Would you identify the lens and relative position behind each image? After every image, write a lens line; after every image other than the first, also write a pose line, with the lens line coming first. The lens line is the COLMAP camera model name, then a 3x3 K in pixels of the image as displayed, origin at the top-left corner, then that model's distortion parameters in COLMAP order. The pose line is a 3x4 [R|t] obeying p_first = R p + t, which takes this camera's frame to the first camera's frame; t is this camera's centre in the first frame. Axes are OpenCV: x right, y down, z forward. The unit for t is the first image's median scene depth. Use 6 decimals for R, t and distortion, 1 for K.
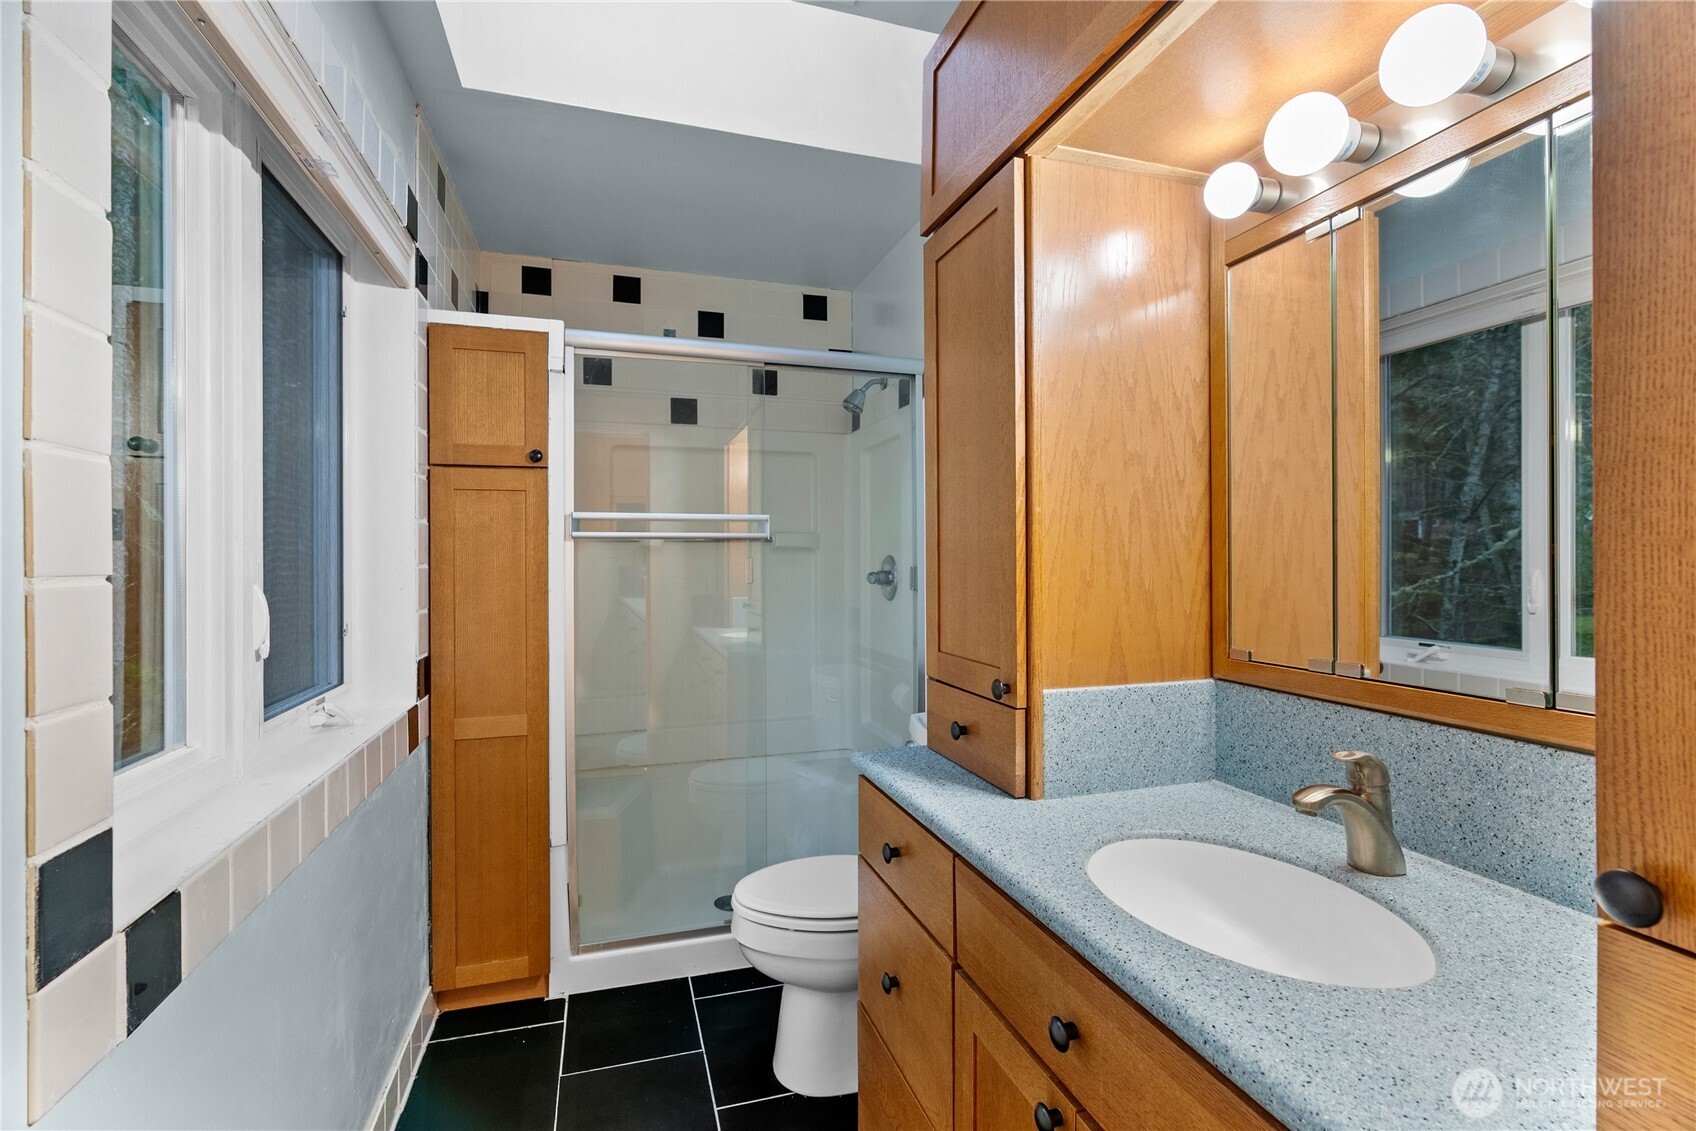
lens RADIAL K [[775.0, 0, 845.2], [0, 775.0, 562.8], [0, 0, 1]] dist [-0.008857, 0.001107]
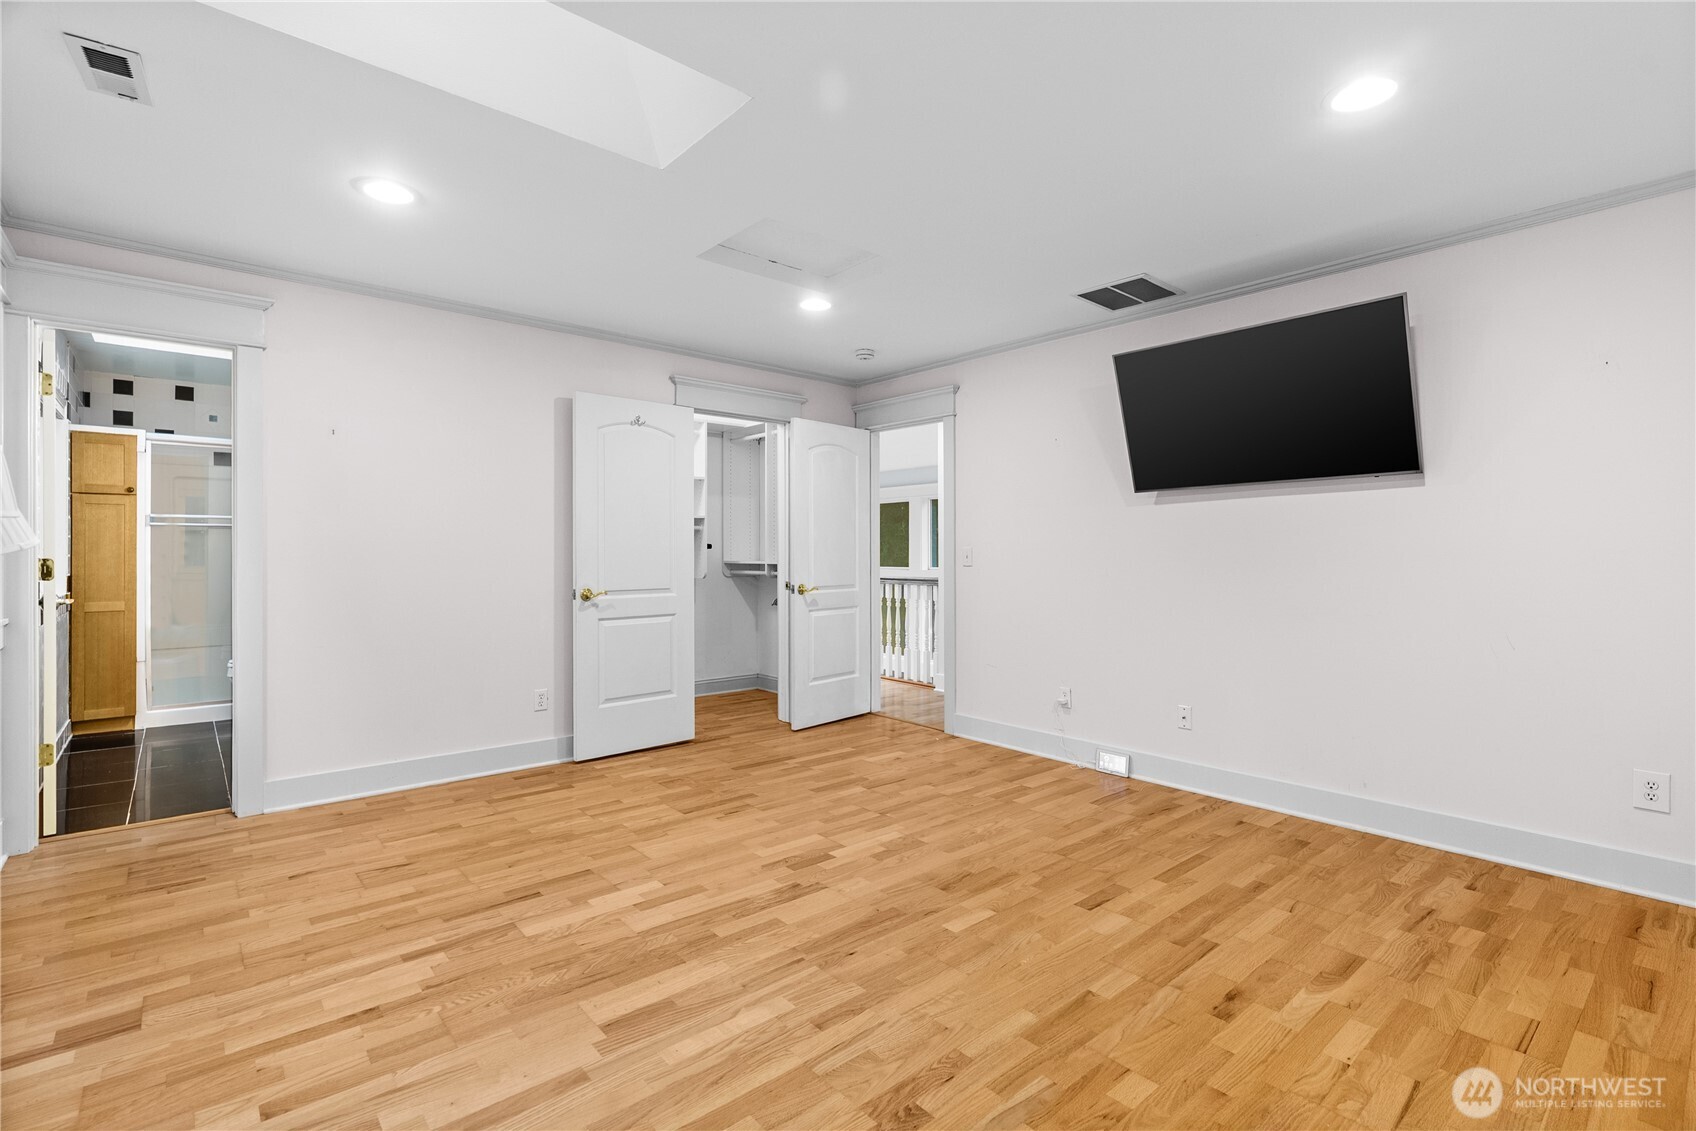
lens RADIAL K [[775.0, 0, 856.4], [0, 775.0, 550.0], [0, 0, 1]] dist [-0.008857, 0.001107]
pose [[0.909411, 0.005730, 0.415860, 0.613421], [-0.003608, 0.999976, -0.005889, 0.046697], [-0.415884, 0.003855, 0.909410, -1.977510]]
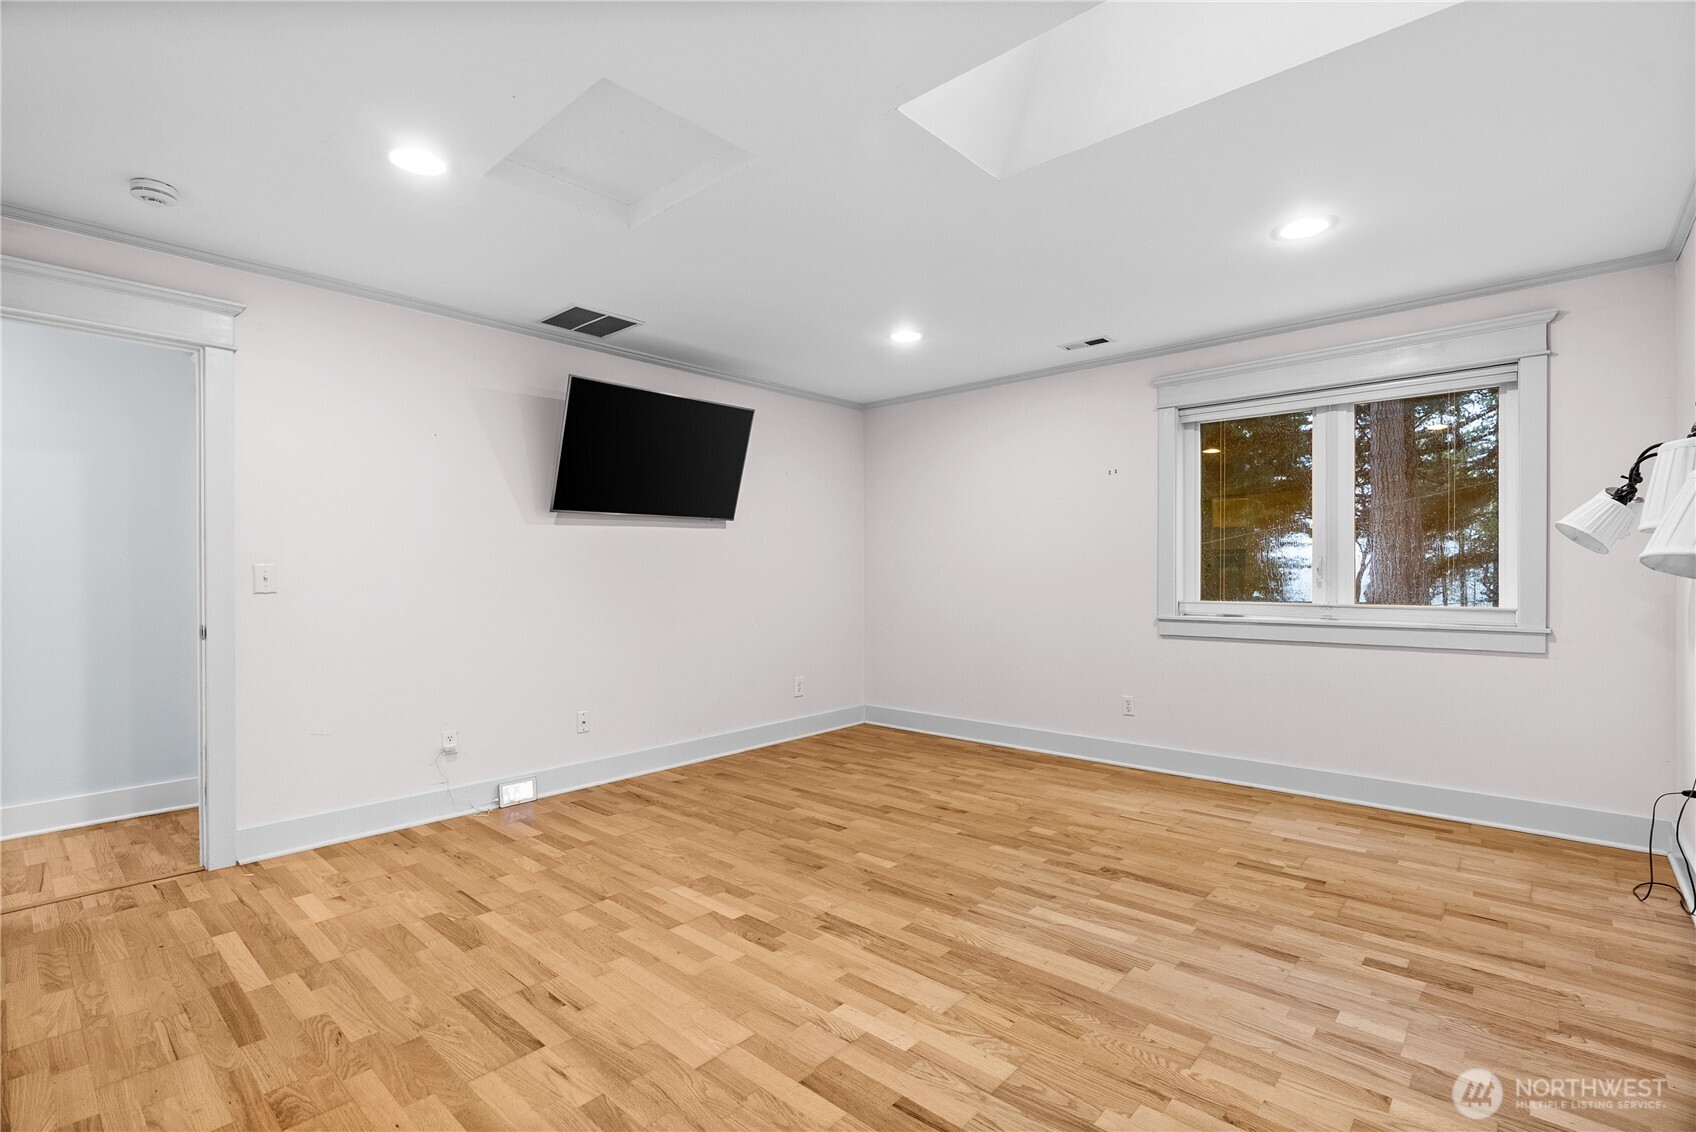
lens RADIAL K [[775.0, 0, 846.6], [0, 775.0, 571.7], [0, 0, 1]] dist [-0.008857, 0.001107]
pose [[-0.516084, 0.002528, 0.856534, -1.257088], [0.003535, 0.999993, -0.000822, 0.041206], [-0.856531, 0.002604, -0.516090, 3.625042]]
